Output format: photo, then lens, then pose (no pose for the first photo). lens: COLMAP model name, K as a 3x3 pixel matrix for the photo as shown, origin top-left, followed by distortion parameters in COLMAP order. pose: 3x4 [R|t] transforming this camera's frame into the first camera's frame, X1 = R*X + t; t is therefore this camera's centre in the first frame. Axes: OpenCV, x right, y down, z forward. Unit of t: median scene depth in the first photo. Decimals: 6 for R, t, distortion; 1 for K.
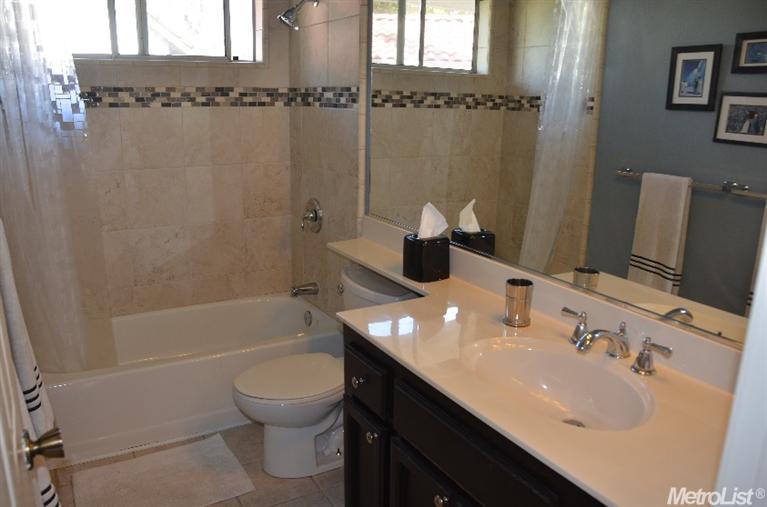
lens RADIAL K [[608.1, 0, 383.5], [0, 608.1, 253.5], [0, 0, 1]] dist [-0.162102, 0.138442]
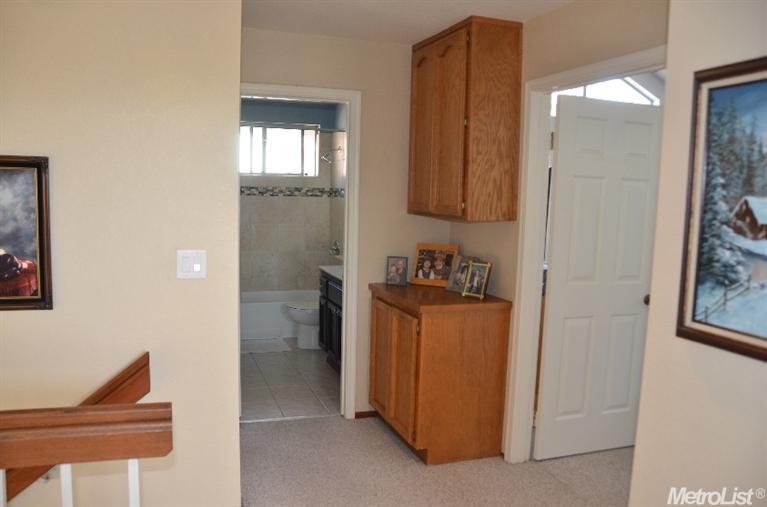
lens RADIAL K [[608.1, 0, 383.5], [0, 608.1, 253.5], [0, 0, 1]] dist [-0.162102, 0.138442]
pose [[0.979836, 0.020457, -0.198756, 0.462177], [-0.053527, 0.985260, -0.162471, 0.287842], [0.192503, 0.169834, 0.966488, -0.993188]]
